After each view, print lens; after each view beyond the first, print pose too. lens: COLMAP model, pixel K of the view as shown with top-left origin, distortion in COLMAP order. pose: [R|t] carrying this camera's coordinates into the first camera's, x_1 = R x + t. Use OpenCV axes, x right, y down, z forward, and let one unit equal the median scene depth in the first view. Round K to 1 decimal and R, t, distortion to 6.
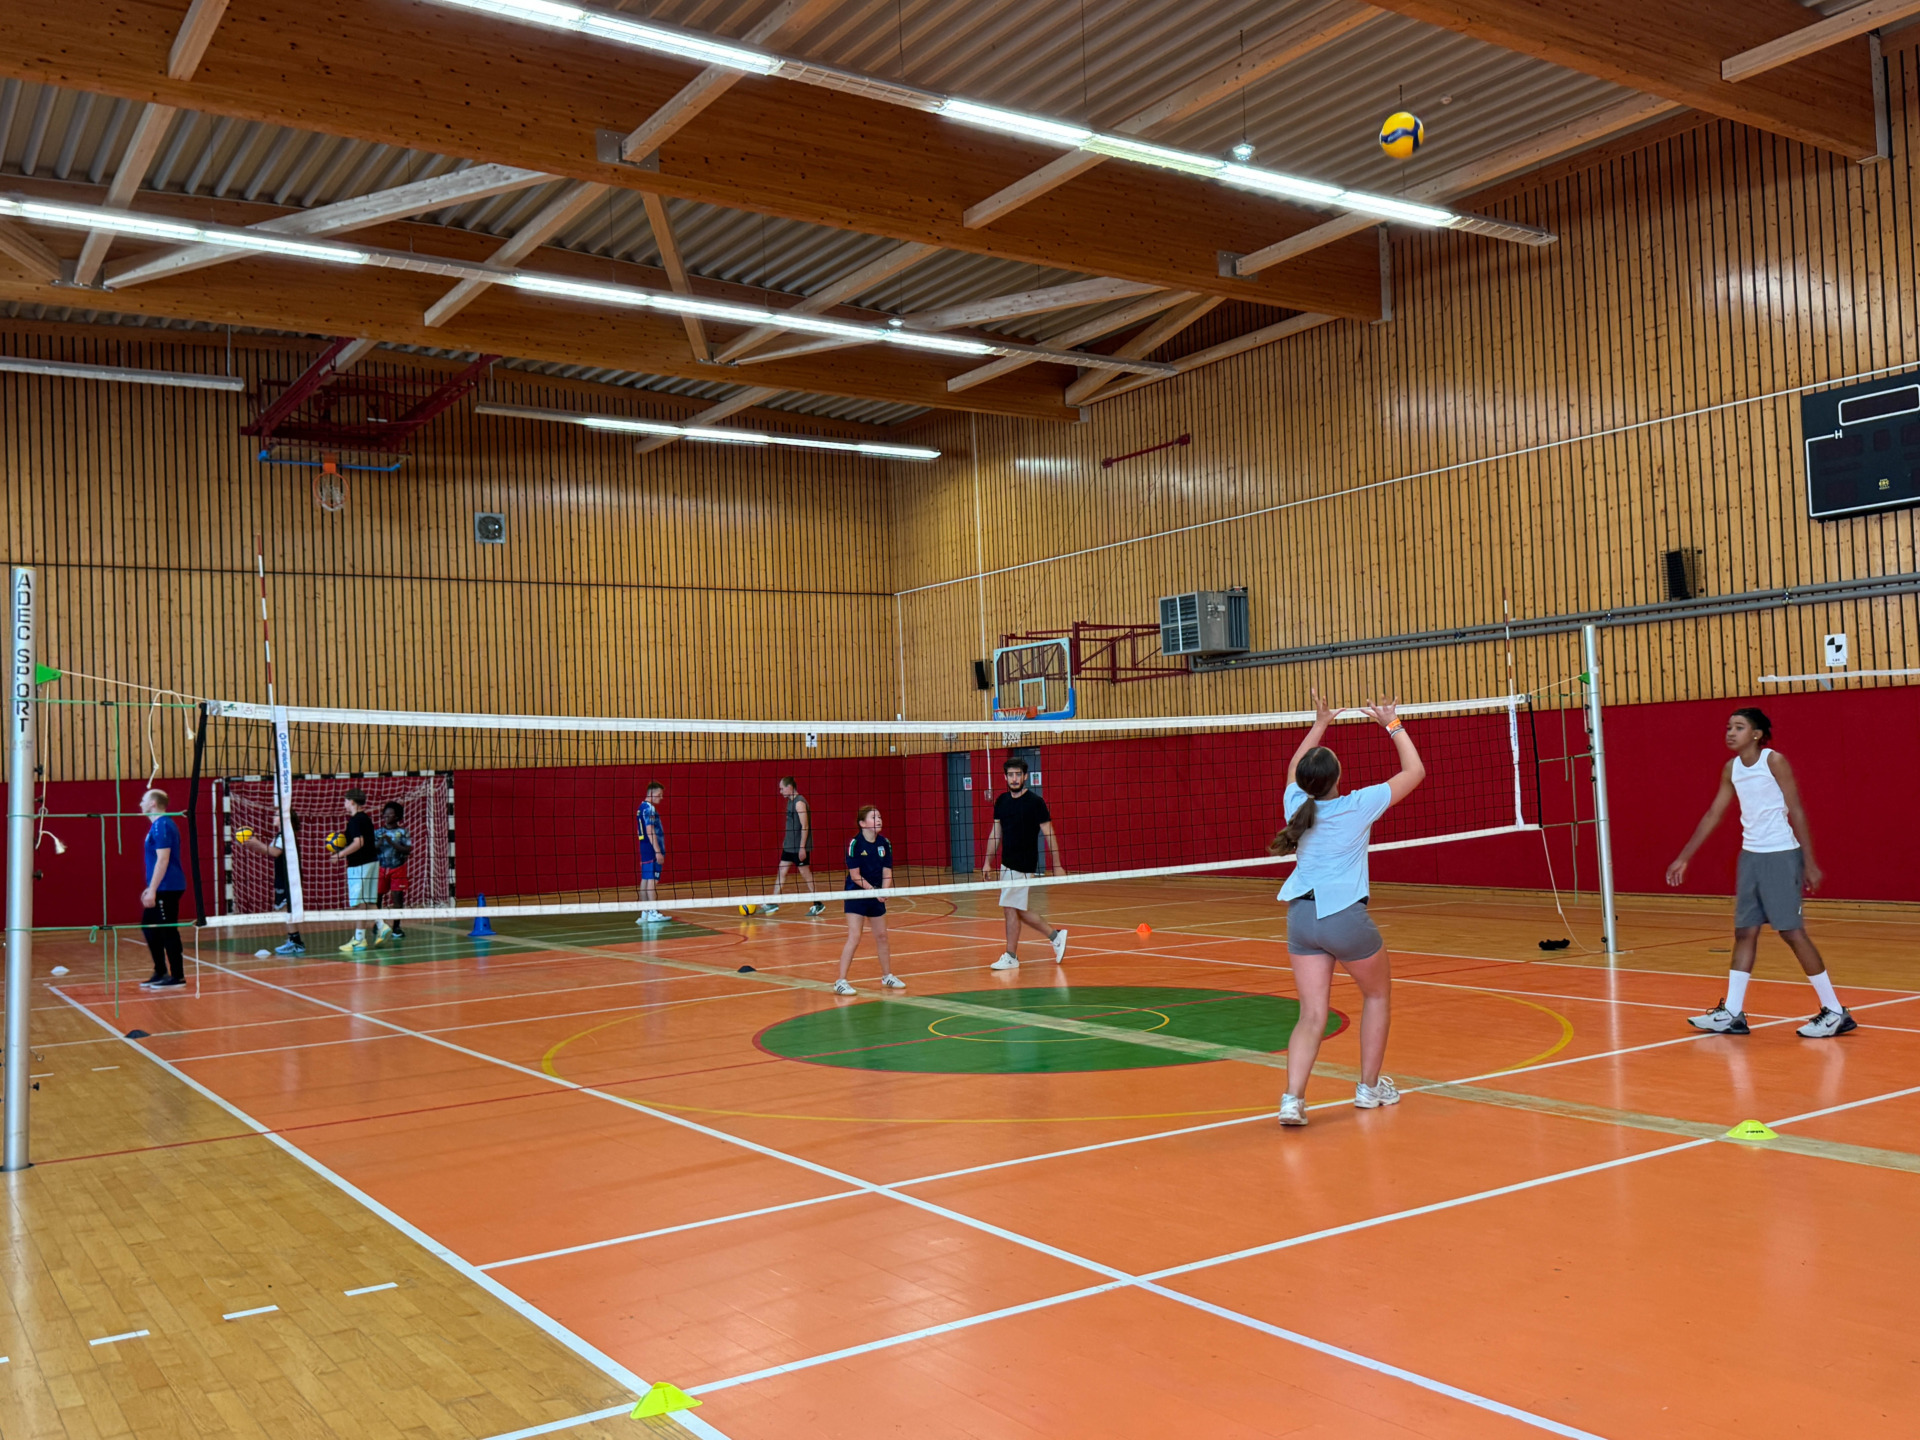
lens RADIAL K [[1719.3, 0, 973.7], [0, 1719.3, 728.4], [0, 0, 1]] dist [0.065733, -0.035404]
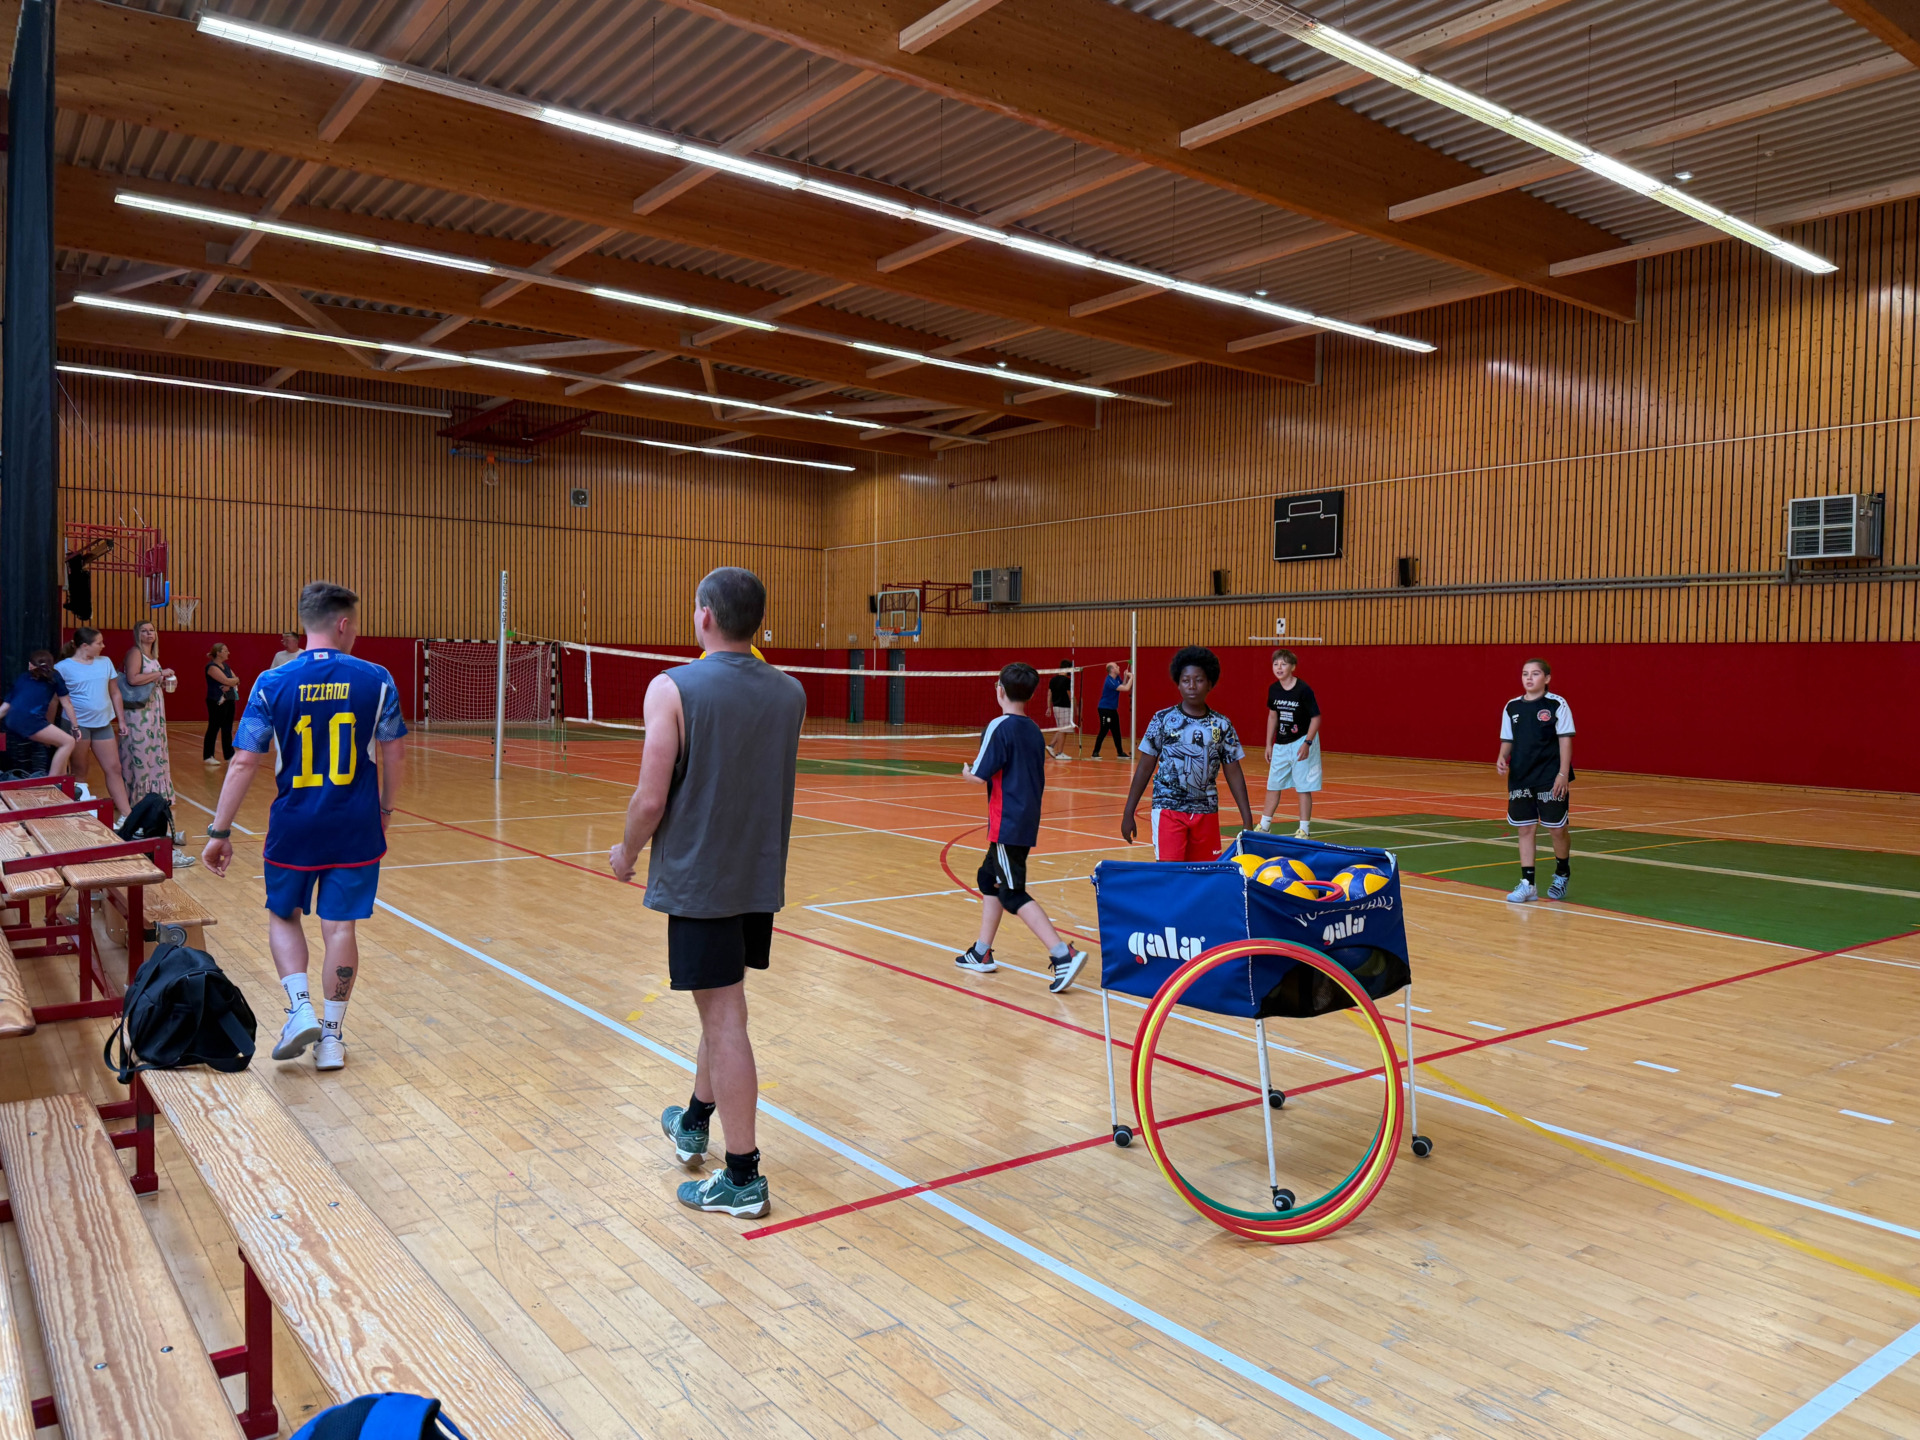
lens RADIAL K [[1357.4, 0, 978.3], [0, 1357.4, 718.9], [0, 0, 1]] dist [0.061828, 0.001963]
pose [[0.996042, 0.055558, 0.069387, 0.026085], [-0.059934, 0.996234, 0.062657, -0.010934], [-0.065644, -0.066567, 0.995620, -0.406562]]
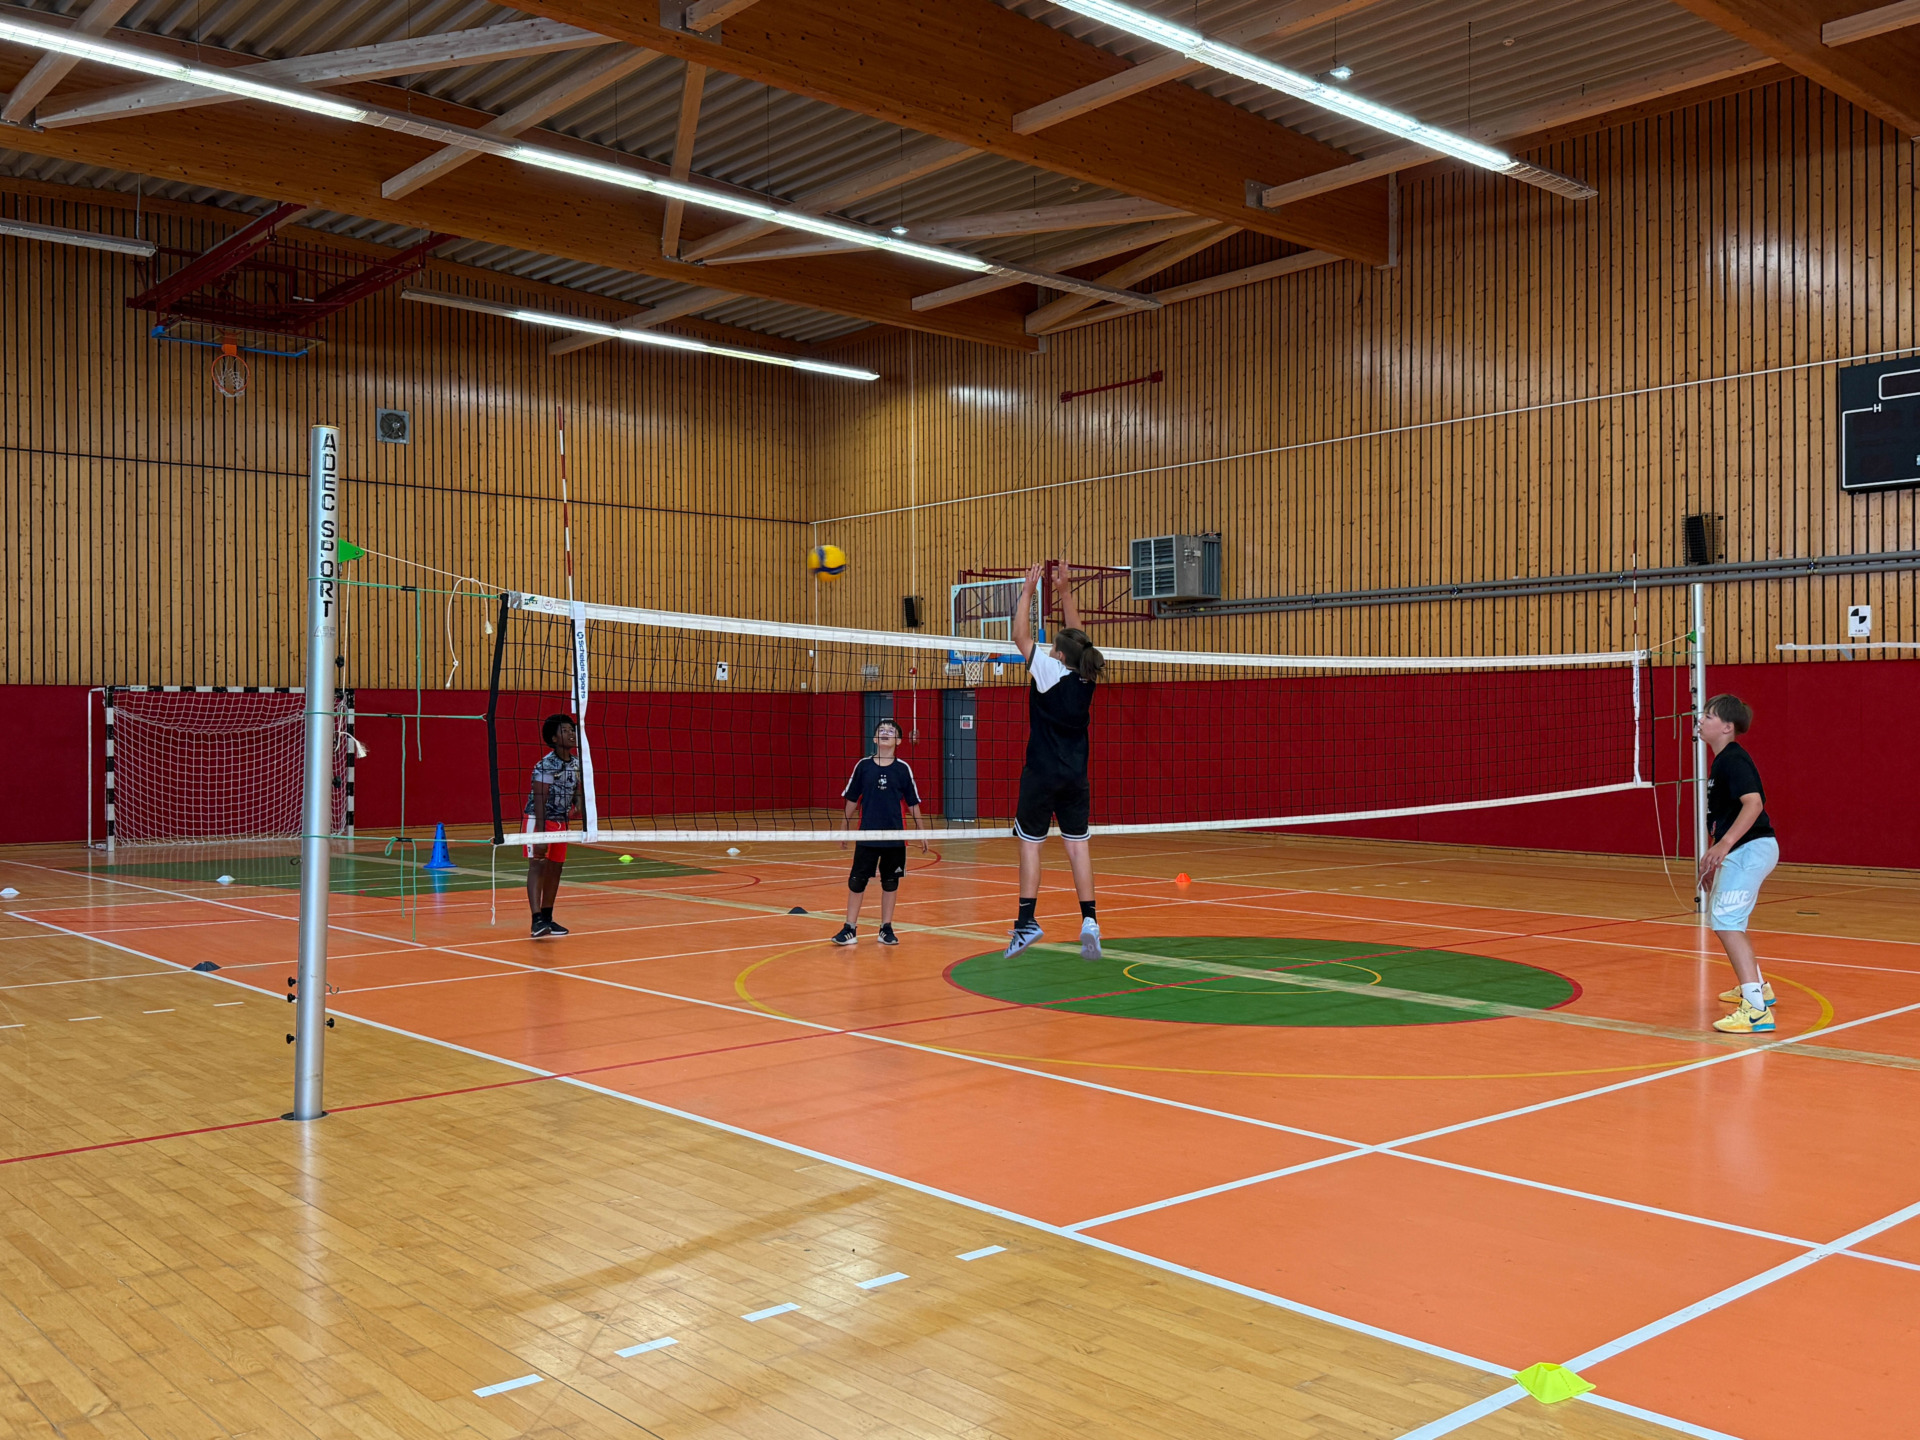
lens RADIAL K [[1762.4, 0, 975.7], [0, 1762.4, 736.6], [0, 0, 1]] dist [0.043011, -0.038965]
pose [[0.990917, 0.035178, 0.129791, -0.105088], [-0.039724, 0.998679, 0.032598, 0.006348], [-0.128473, -0.037458, 0.991005, 0.025298]]
